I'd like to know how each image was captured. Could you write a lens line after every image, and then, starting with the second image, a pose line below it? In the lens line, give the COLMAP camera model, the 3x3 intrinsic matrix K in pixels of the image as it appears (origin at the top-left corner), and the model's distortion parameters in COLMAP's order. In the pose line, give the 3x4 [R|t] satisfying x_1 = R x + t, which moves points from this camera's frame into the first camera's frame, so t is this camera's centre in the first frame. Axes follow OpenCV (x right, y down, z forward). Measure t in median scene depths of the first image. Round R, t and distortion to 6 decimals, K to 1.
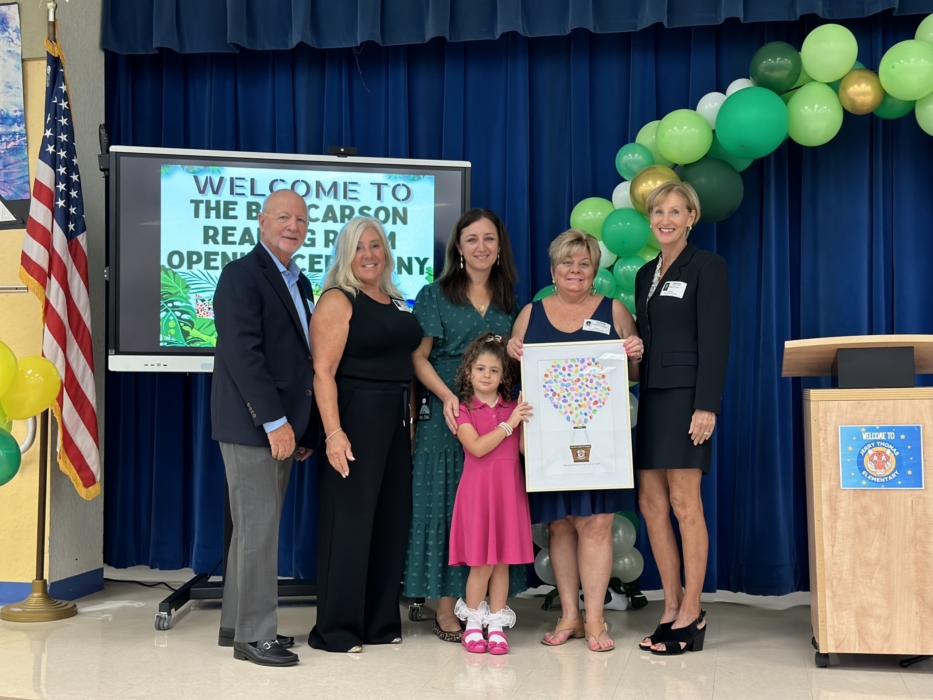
lens RADIAL K [[1298.5, 0, 476.4], [0, 1298.5, 350.6], [0, 0, 1]] dist [0.154954, 0.000000]
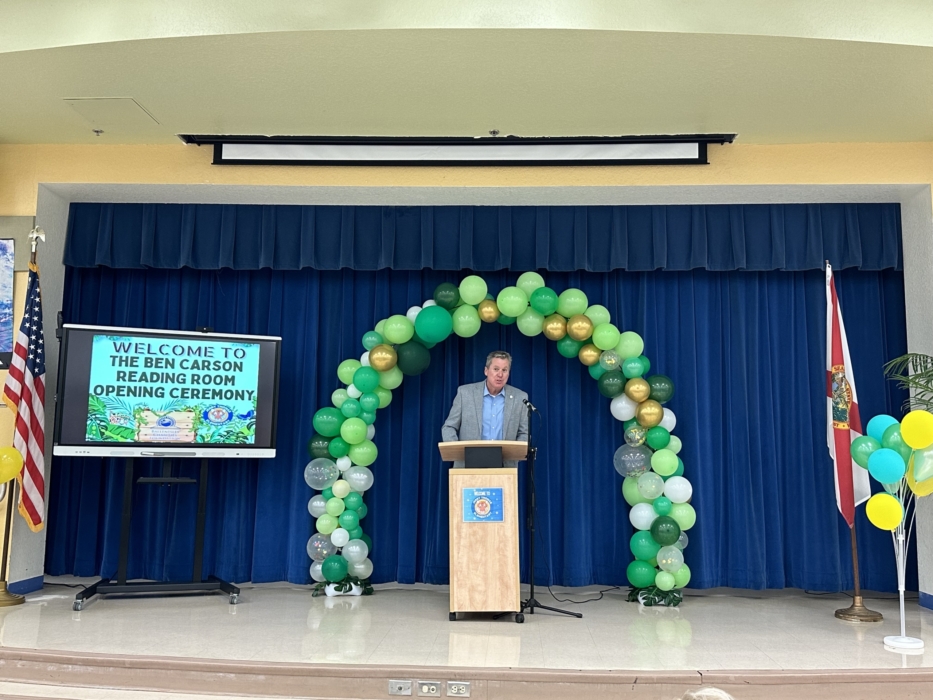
lens RADIAL K [[874.1, 0, 472.9], [0, 874.1, 339.7], [0, 0, 1]] dist [0.081930, 0.000000]
pose [[0.988000, 0.032544, 0.150988, 0.076546], [-0.015571, 0.993557, -0.112262, -0.012053], [-0.153669, 0.108563, 0.982140, -0.225435]]
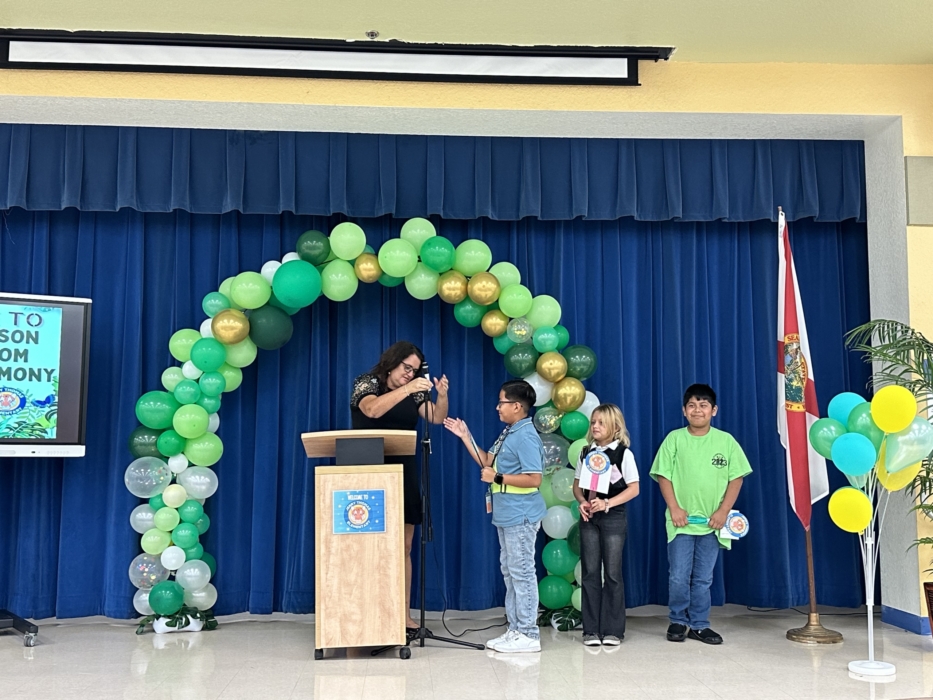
lens RADIAL K [[1027.8, 0, 464.3], [0, 1027.8, 353.5], [0, 0, 1]] dist [0.107782, 0.000000]
pose [[0.966075, 0.026575, 0.256891, 0.096415], [-0.005547, 0.996597, -0.082239, -0.002168], [-0.258202, 0.078024, 0.962935, -0.143849]]
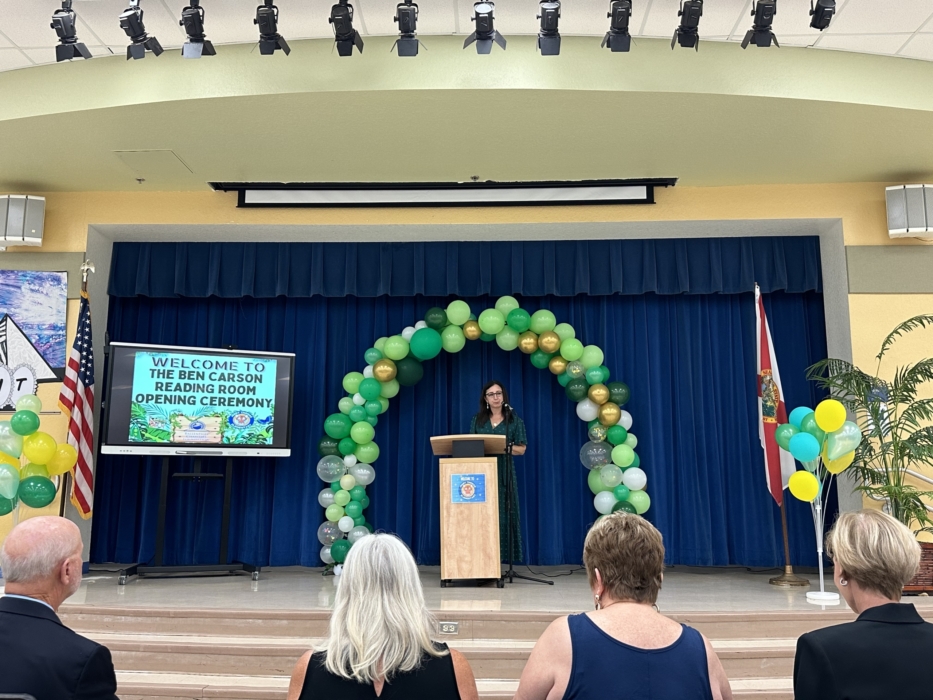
lens RADIAL K [[800.5, 0, 469.1], [0, 800.5, 358.1], [0, 0, 1]] dist [0.173878, -0.305743]
pose [[0.986649, 0.027871, 0.160457, 0.066056], [-0.004379, 0.989431, -0.144935, 0.049483], [-0.162801, 0.142298, 0.976344, -0.316255]]
